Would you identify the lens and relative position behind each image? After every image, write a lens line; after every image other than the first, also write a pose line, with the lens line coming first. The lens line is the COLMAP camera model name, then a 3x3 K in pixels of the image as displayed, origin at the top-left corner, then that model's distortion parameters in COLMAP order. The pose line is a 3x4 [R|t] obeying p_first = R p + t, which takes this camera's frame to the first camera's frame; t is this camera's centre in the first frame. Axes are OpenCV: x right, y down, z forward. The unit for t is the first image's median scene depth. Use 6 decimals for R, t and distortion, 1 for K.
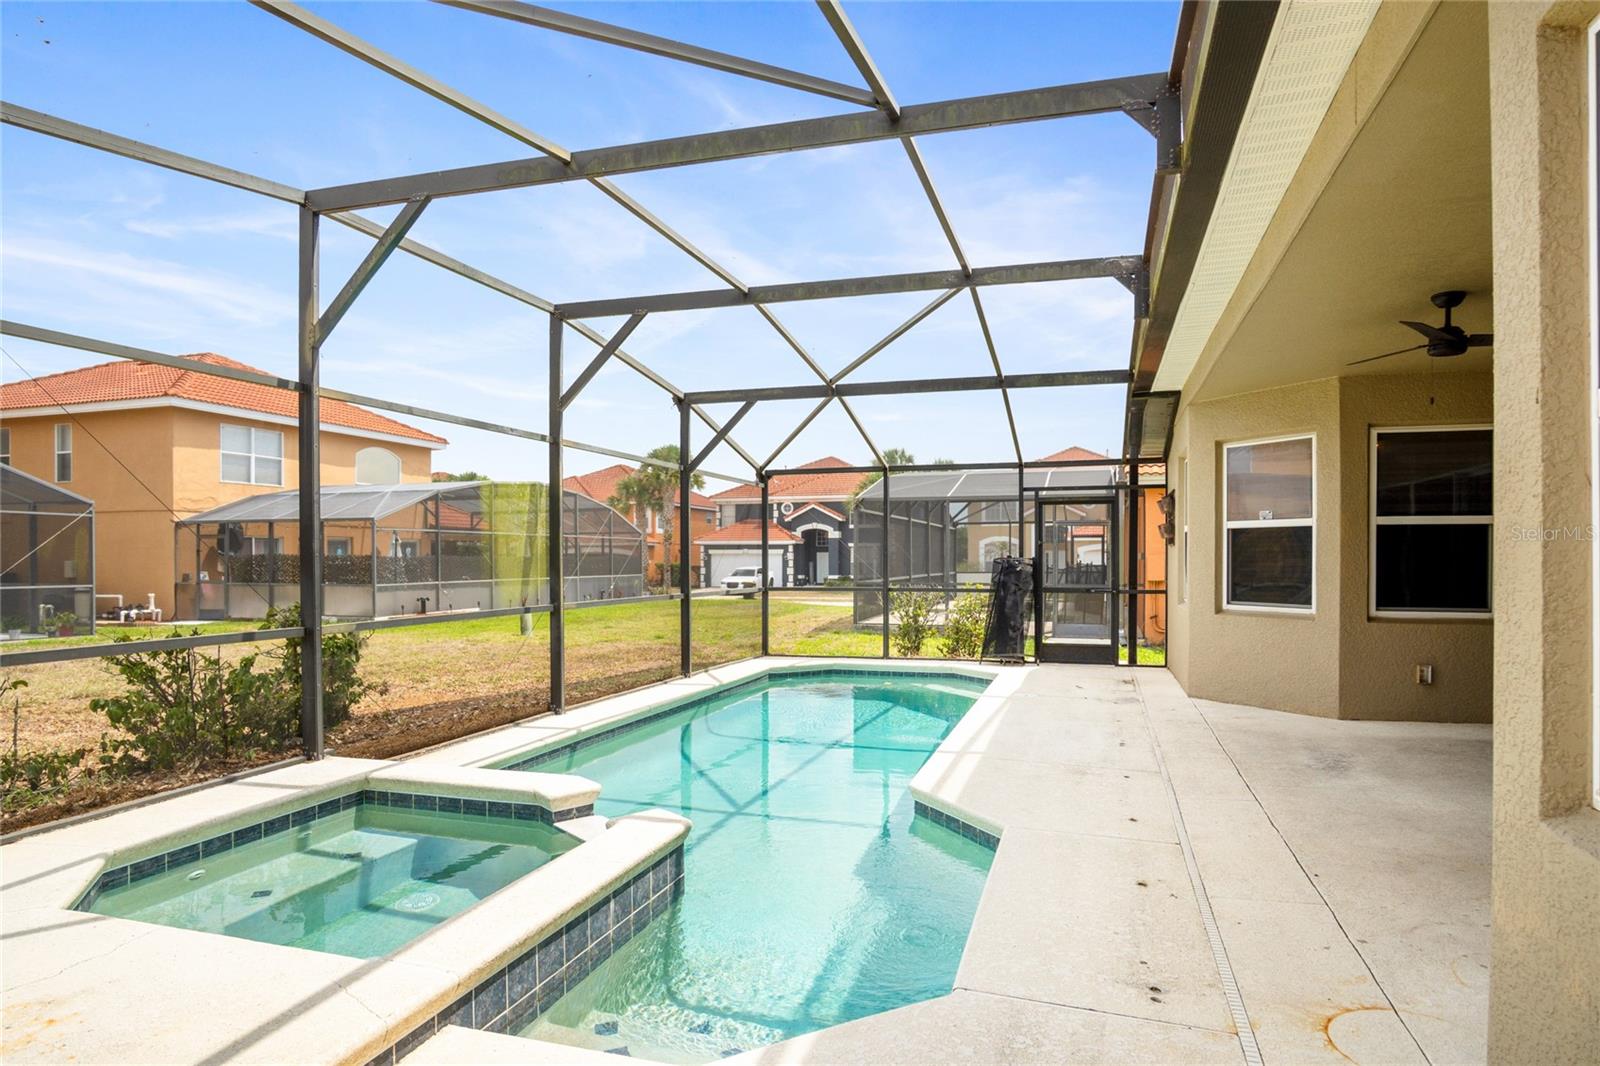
lens RADIAL K [[879.8, 0, 820.8], [0, 879.8, 557.3], [0, 0, 1]] dist [-0.029090, 0.002840]
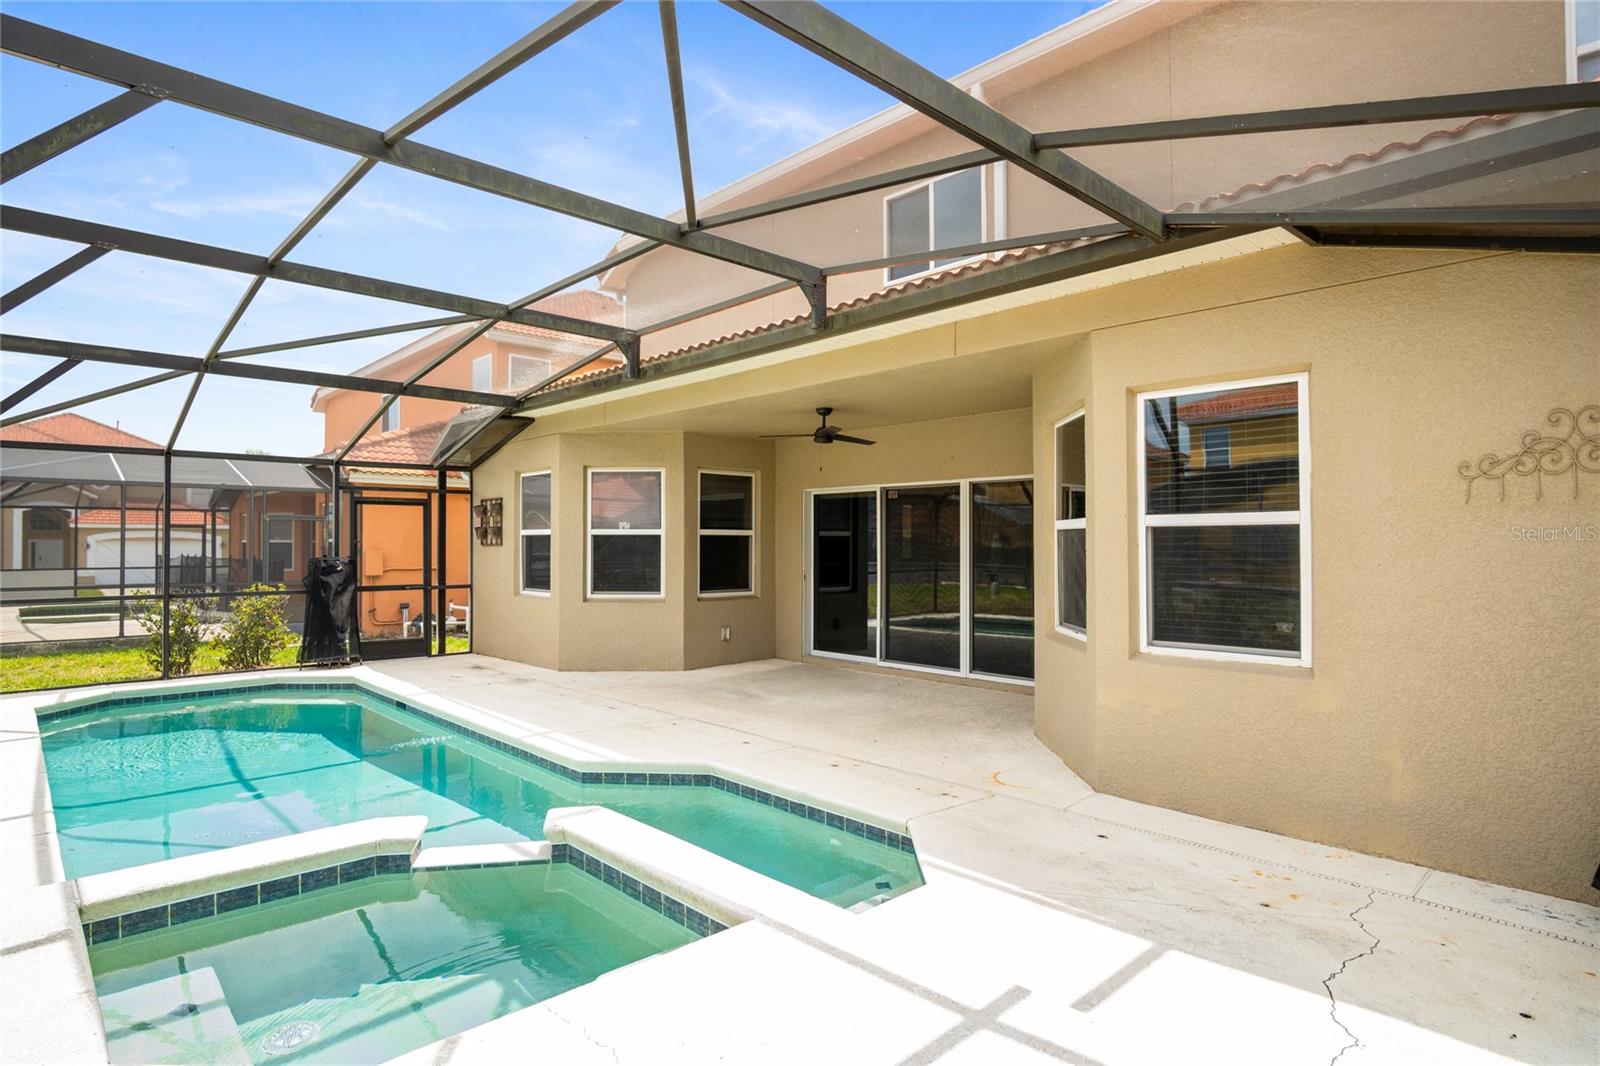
lens RADIAL K [[879.8, 0, 782.6], [0, 879.8, 539.1], [0, 0, 1]] dist [-0.029090, 0.002840]
pose [[0.509137, 0.002386, 0.860682, -0.495439], [0.002165, 0.999989, -0.004053, -0.020790], [-0.860683, 0.003926, 0.509127, 0.107165]]
